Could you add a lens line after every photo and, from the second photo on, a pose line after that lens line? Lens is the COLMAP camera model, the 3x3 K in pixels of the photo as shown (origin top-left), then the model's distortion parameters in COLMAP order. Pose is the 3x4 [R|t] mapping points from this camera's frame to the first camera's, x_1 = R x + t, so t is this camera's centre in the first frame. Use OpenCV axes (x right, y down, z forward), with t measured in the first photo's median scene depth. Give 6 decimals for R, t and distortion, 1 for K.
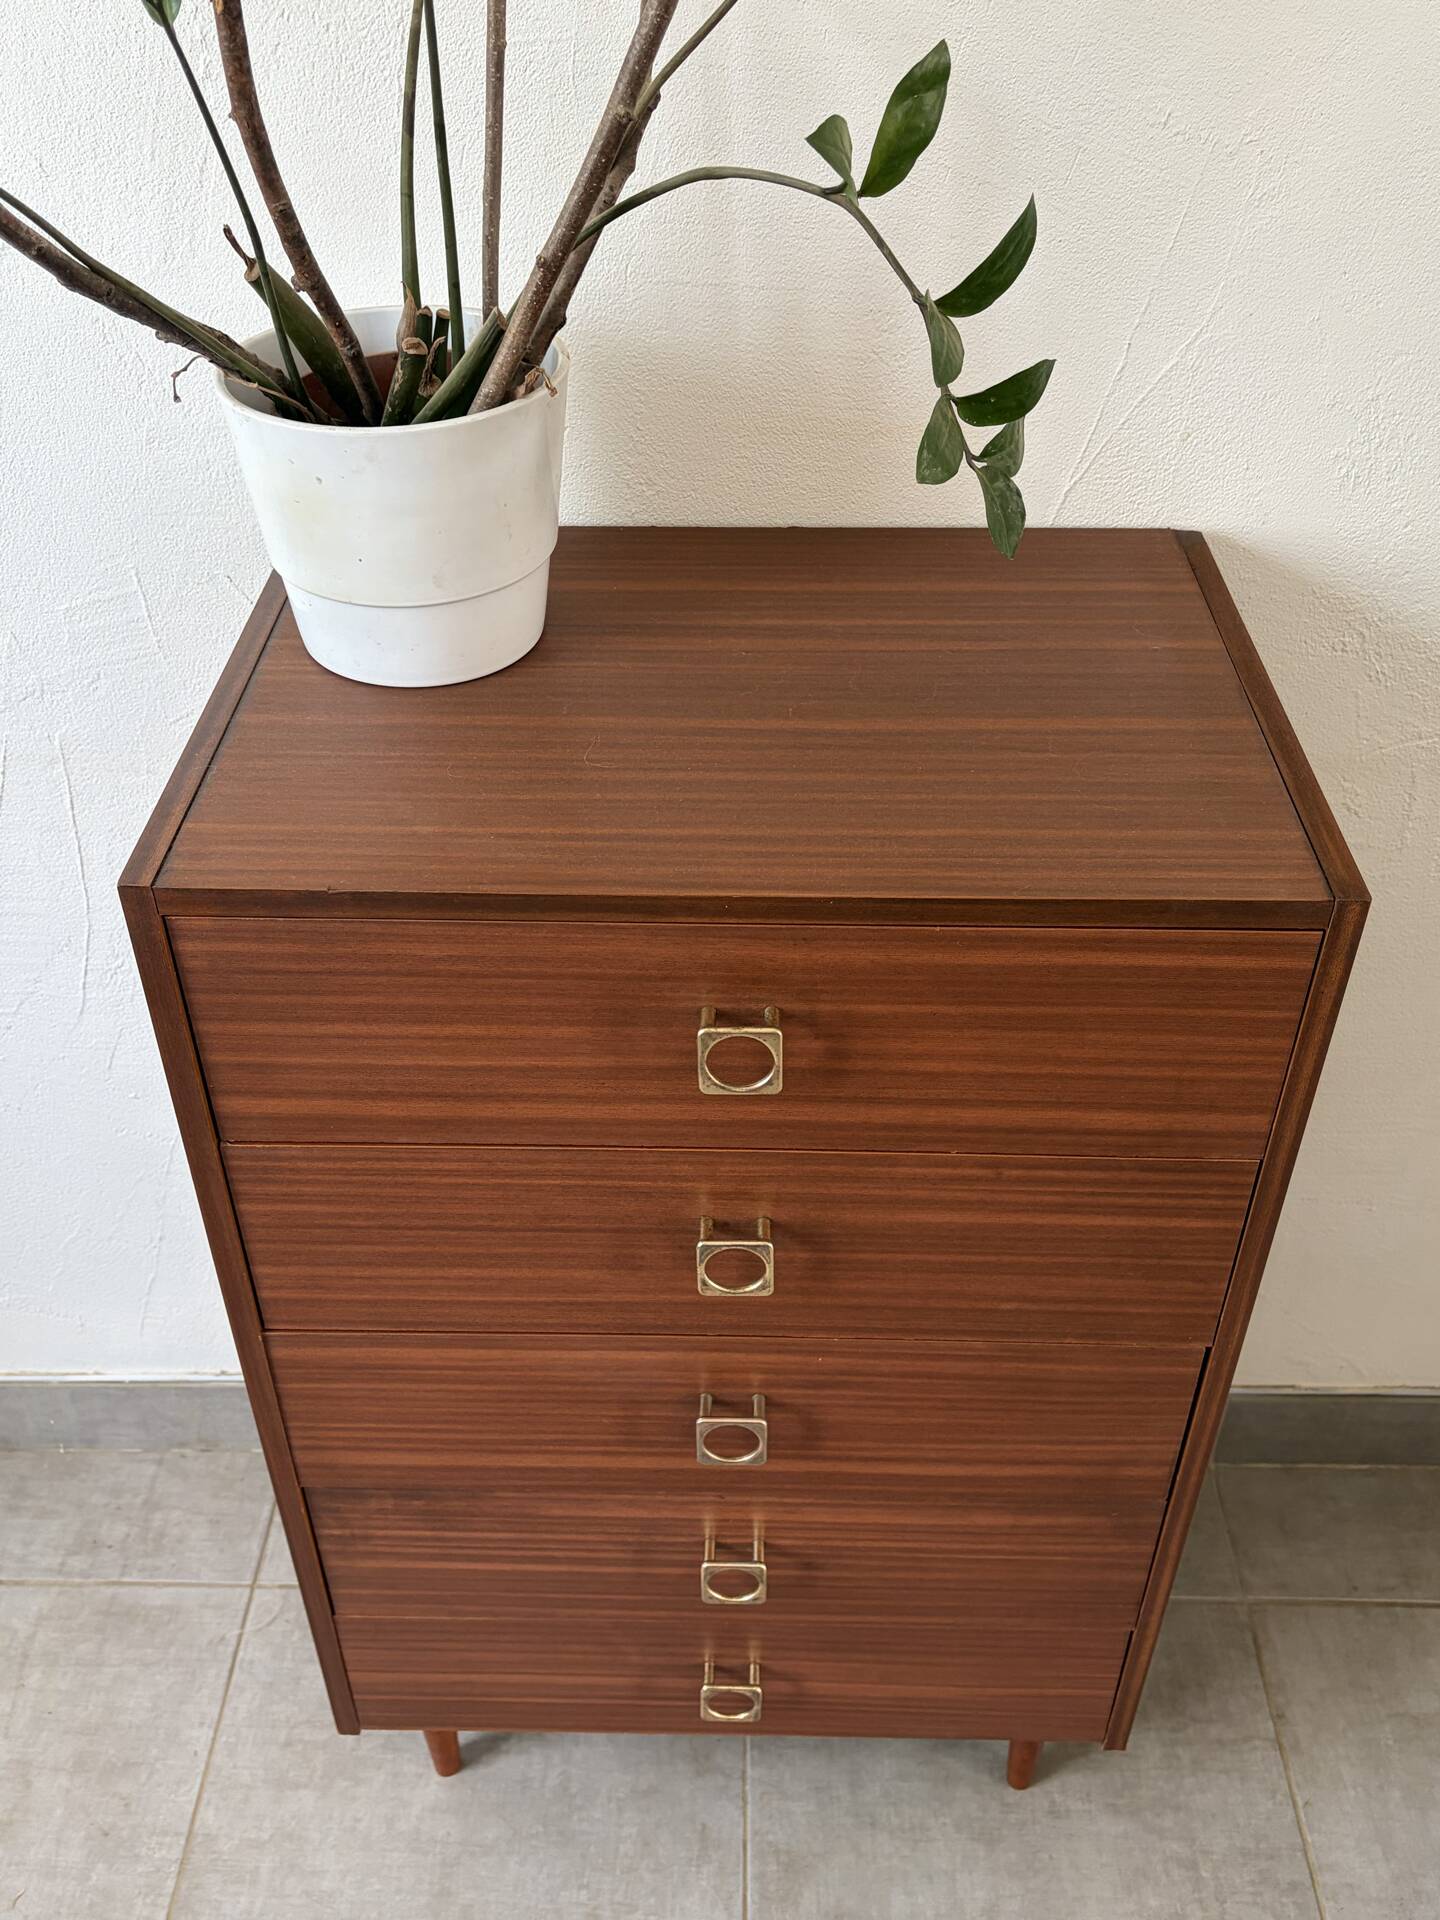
lens RADIAL K [[1749.3, 0, 712.5], [0, 1749.3, 966.5], [0, 0, 1]] dist [0.015910, 0.000000]
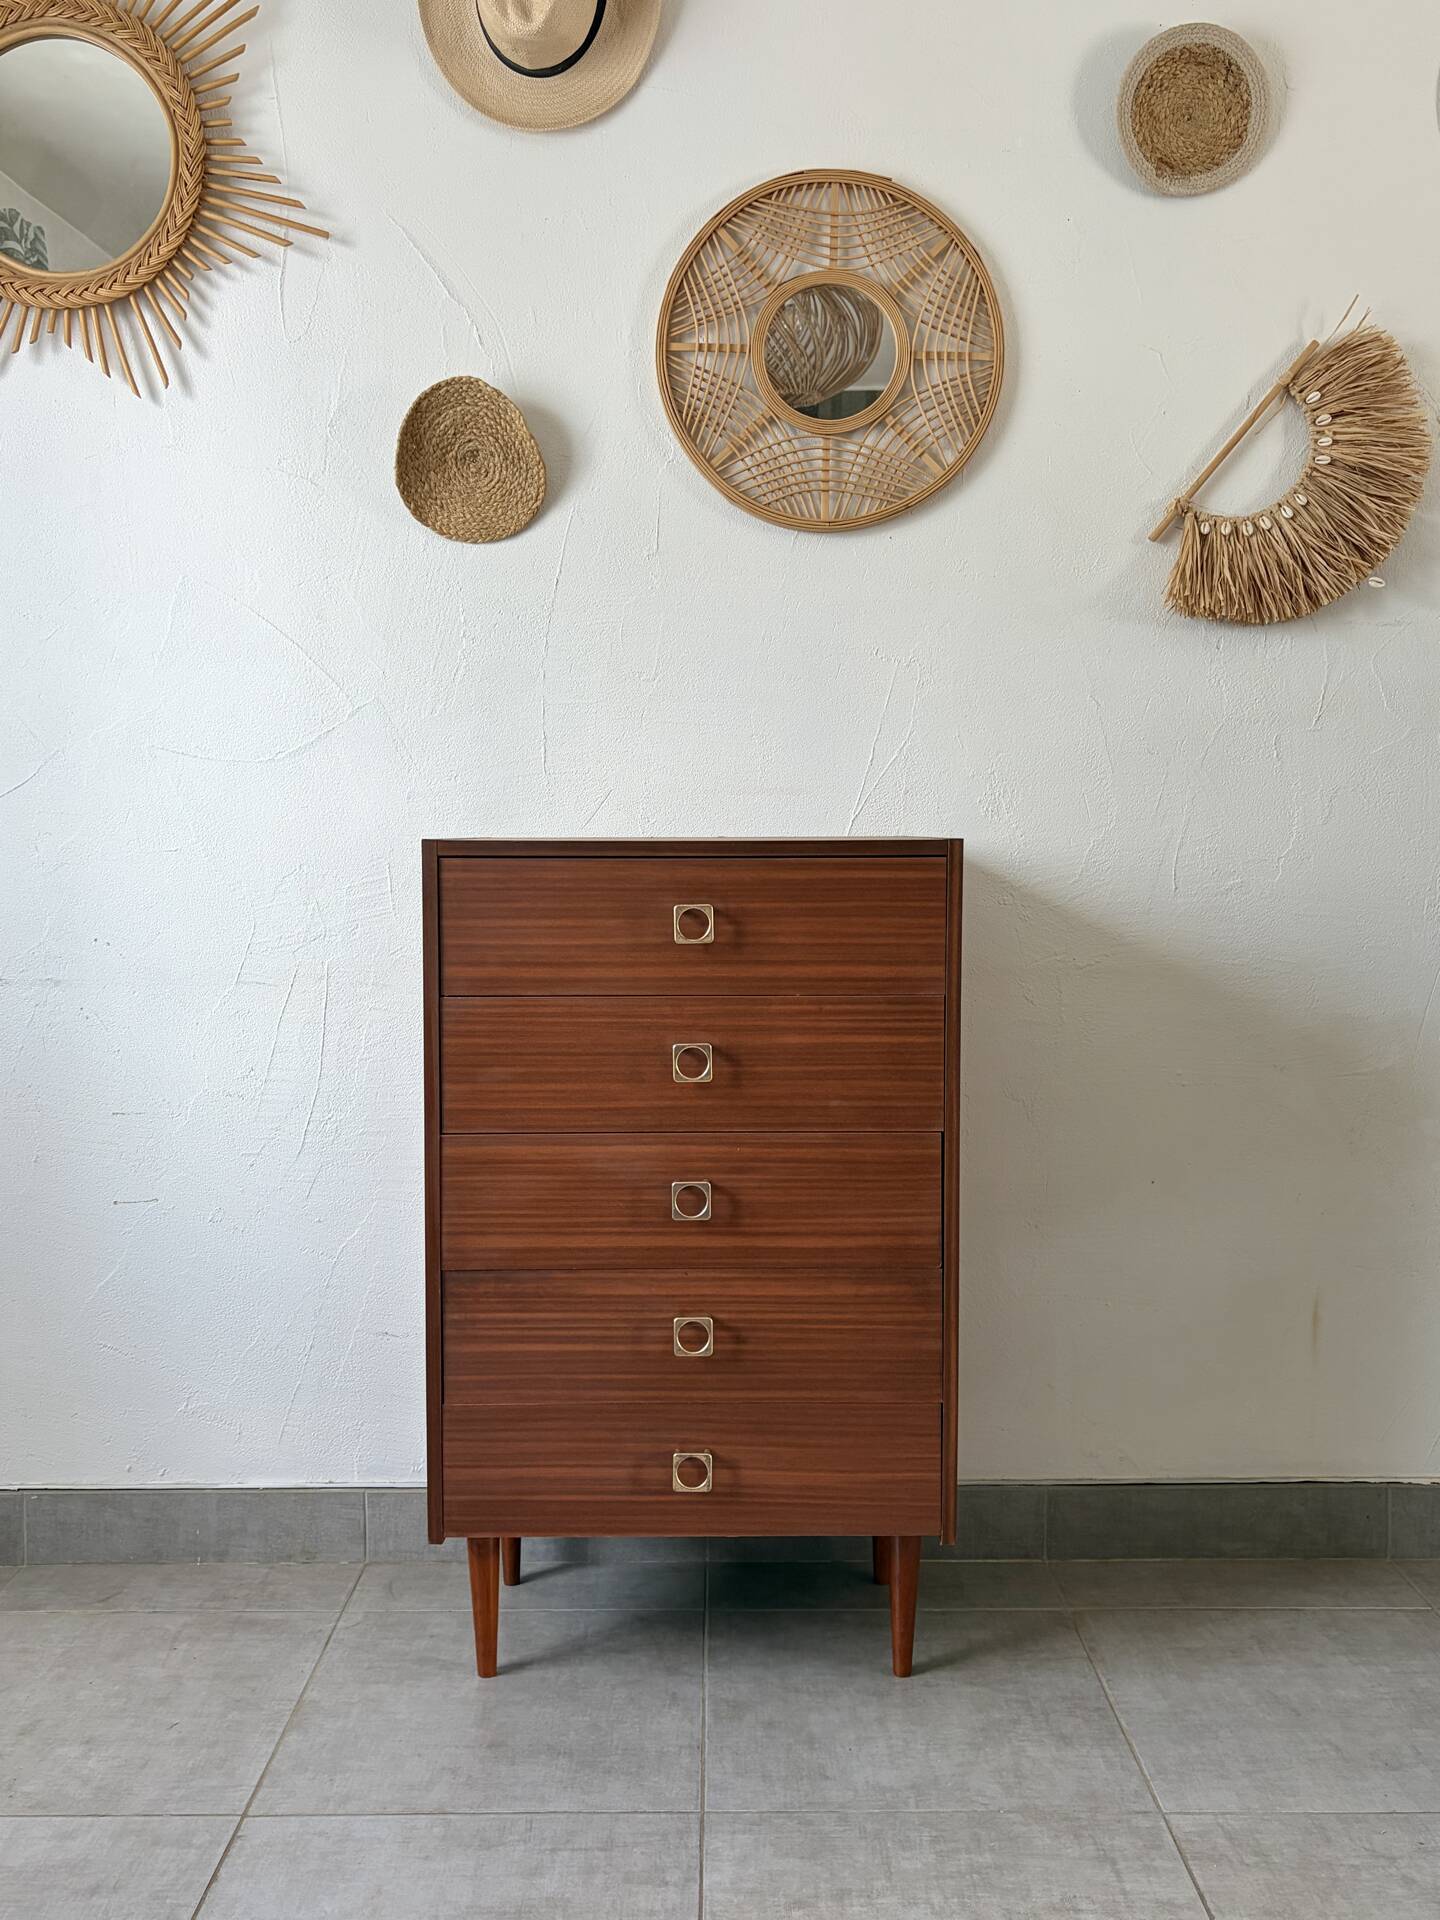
lens RADIAL K [[1749.3, 0, 712.0], [0, 1749.3, 935.5], [0, 0, 1]] dist [0.015910, 0.000000]
pose [[0.999846, 0.000591, 0.017544, 0.000542], [0.009512, 0.821771, -0.569738, 1.181256], [-0.014754, 0.569817, 0.821639, -0.708114]]
